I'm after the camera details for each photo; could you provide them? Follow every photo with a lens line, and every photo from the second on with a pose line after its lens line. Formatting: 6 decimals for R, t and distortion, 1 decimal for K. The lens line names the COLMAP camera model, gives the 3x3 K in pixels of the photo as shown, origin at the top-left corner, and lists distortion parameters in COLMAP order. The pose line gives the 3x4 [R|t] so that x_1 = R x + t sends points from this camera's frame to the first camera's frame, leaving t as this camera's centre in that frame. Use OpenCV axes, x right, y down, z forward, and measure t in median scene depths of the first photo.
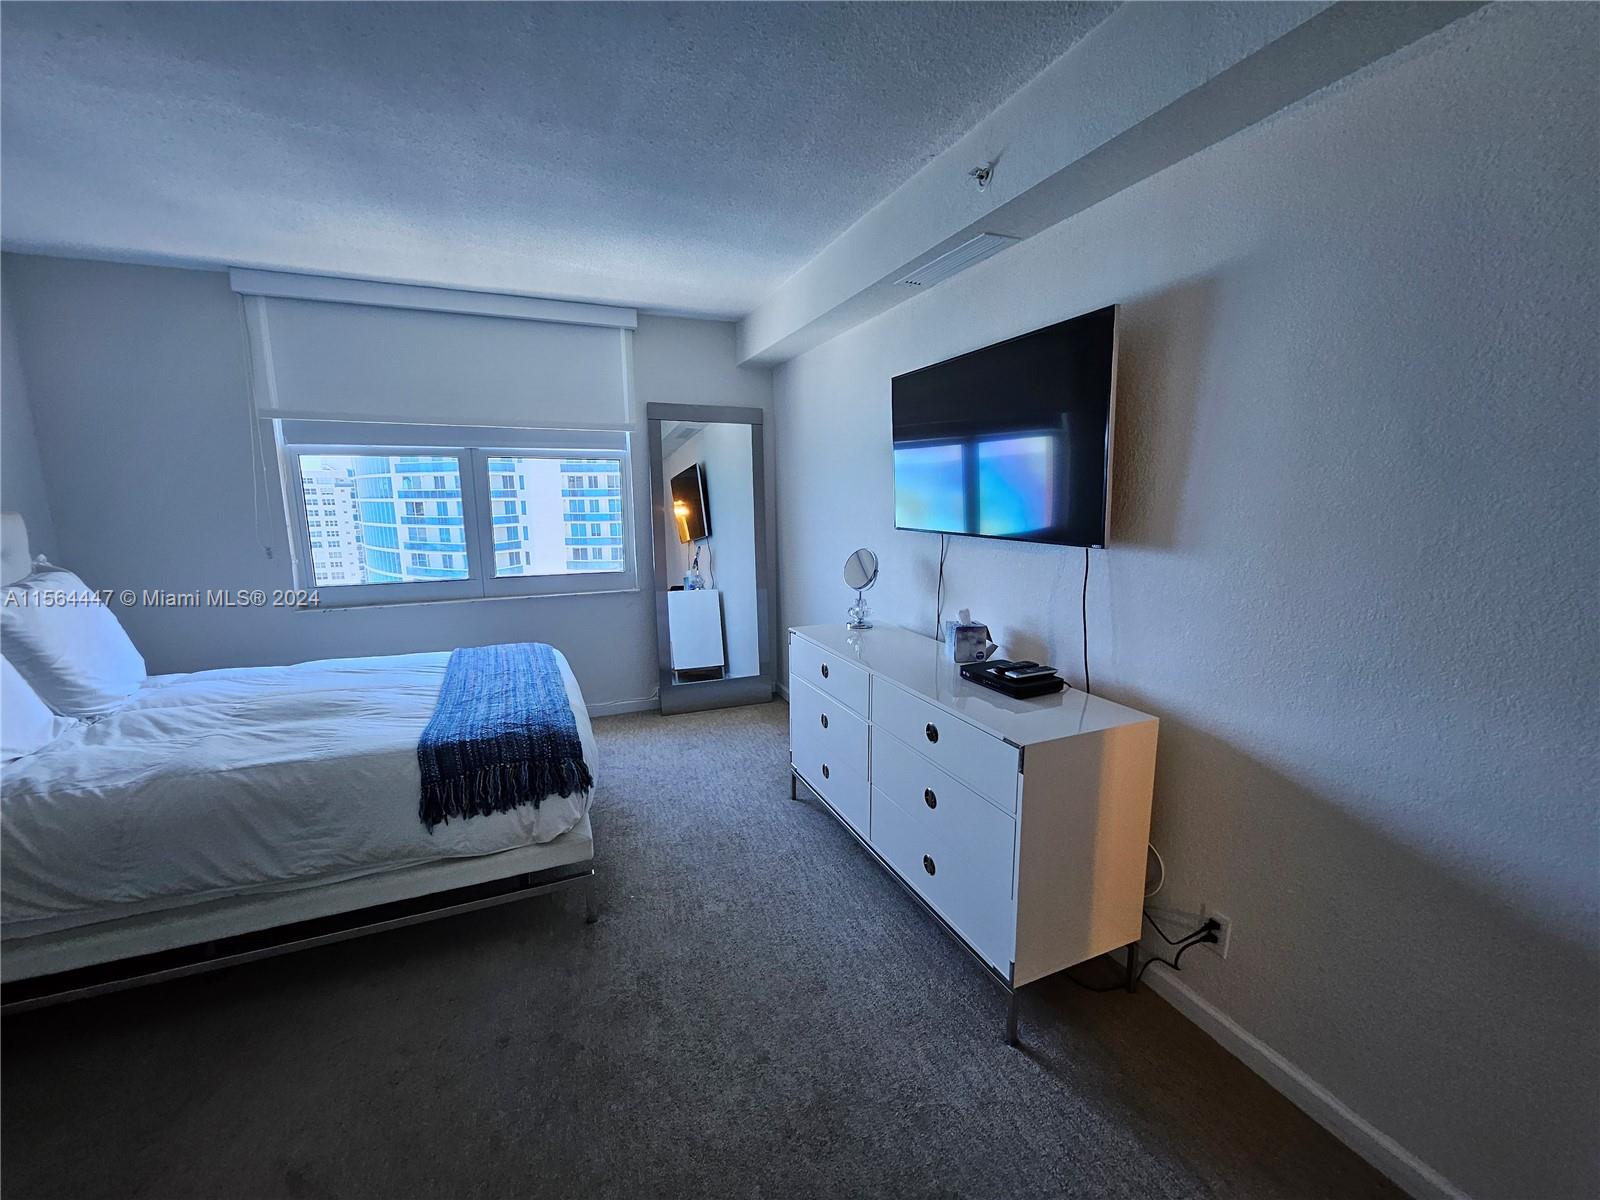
lens RADIAL K [[629.6, 0, 800.0], [0, 629.6, 600.0], [0, 0, 1]] dist [-0.001521, -0.000583]
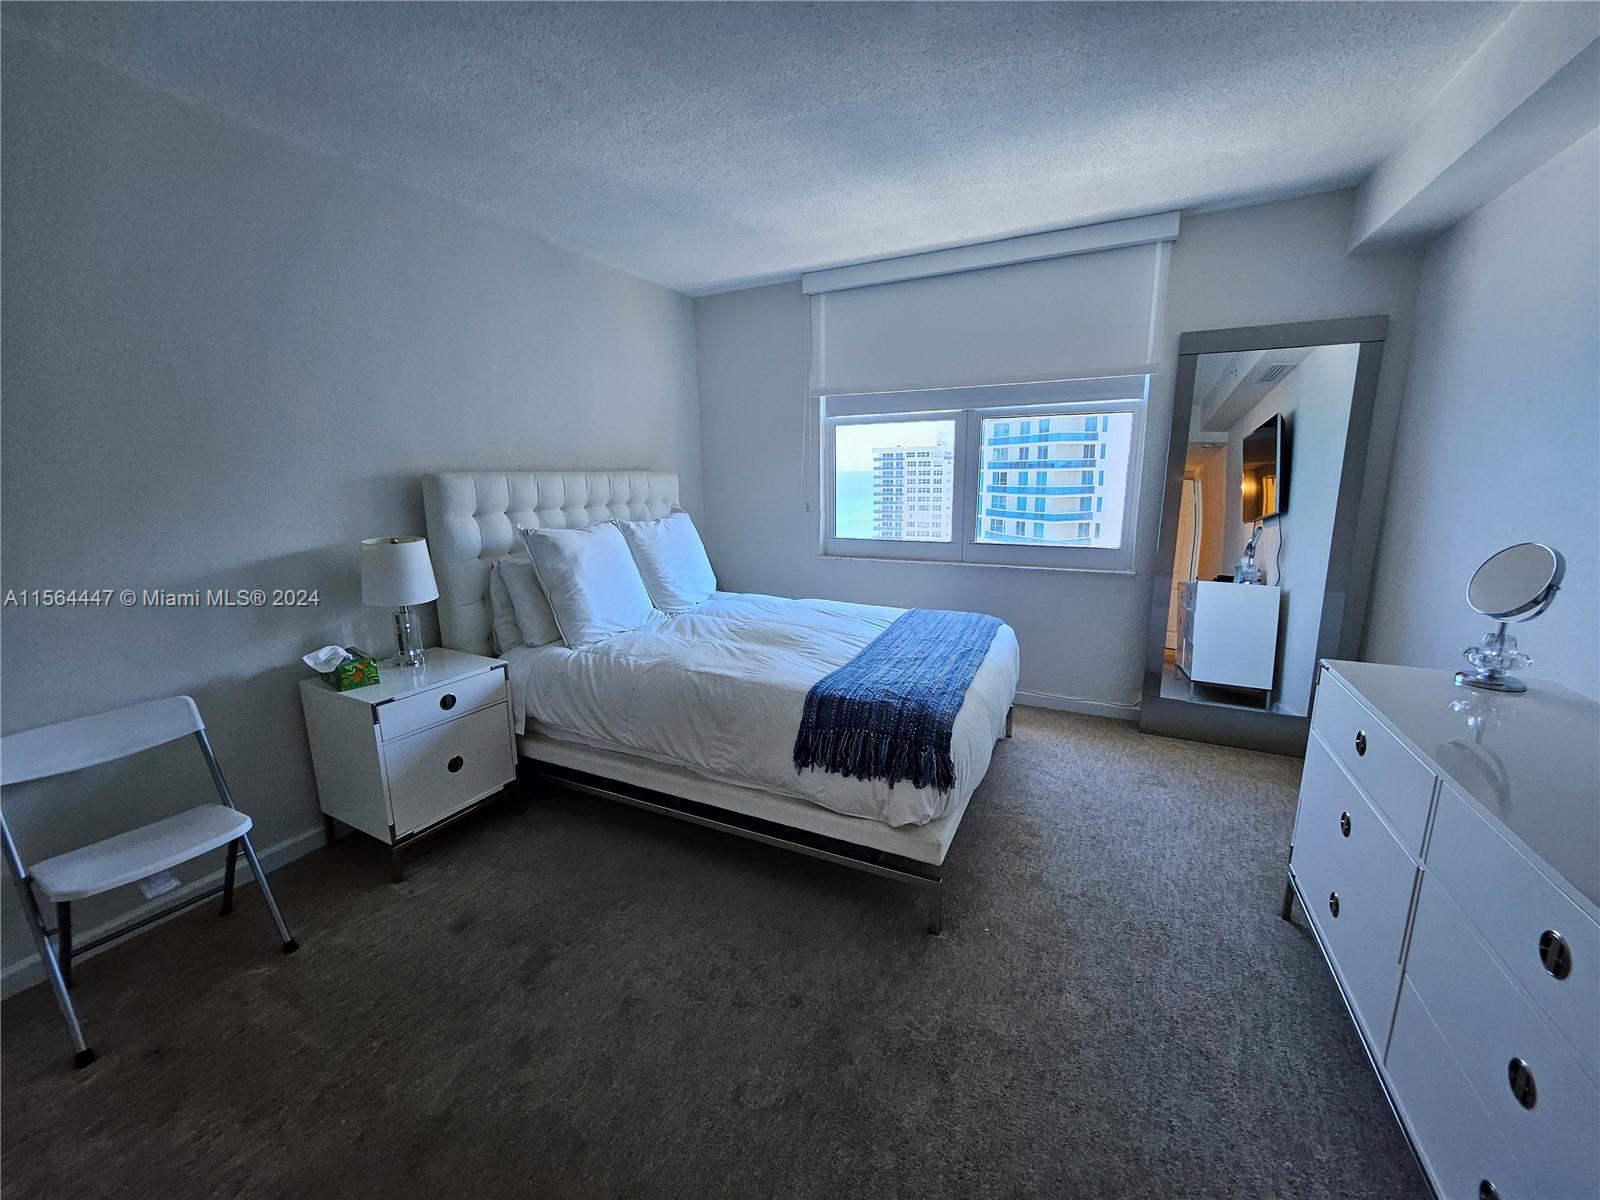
lens RADIAL K [[629.6, 0, 800.0], [0, 629.6, 600.0], [0, 0, 1]] dist [-0.001521, -0.000583]
pose [[0.645347, 0.148755, -0.749266, 0.138391], [-0.115520, 0.988580, 0.096769, -0.018226], [0.755104, 0.024105, 0.655161, 0.248557]]
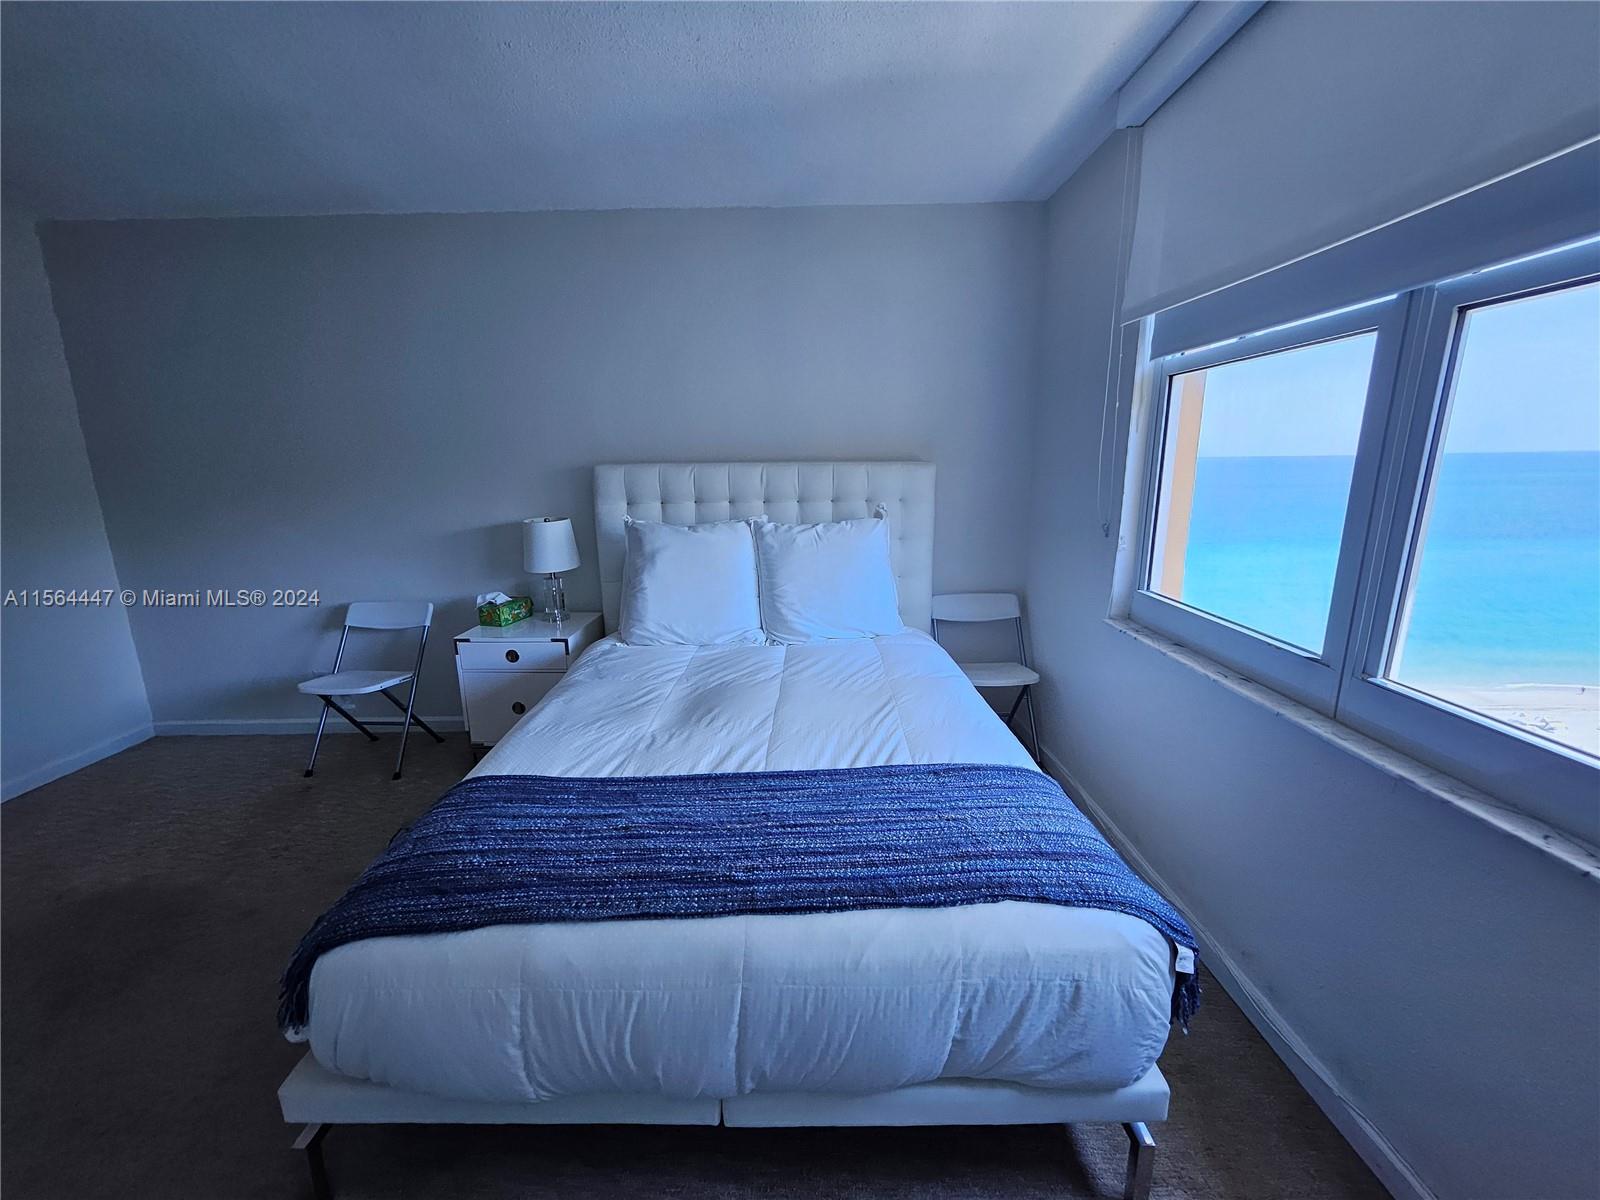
lens RADIAL K [[629.6, 0, 800.0], [0, 629.6, 600.0], [0, 0, 1]] dist [-0.001521, -0.000583]
pose [[-0.403109, 0.209946, -0.890745, -0.108007], [-0.137583, 0.948364, 0.285790, -0.218243], [0.904751, 0.237756, -0.353409, 1.367053]]
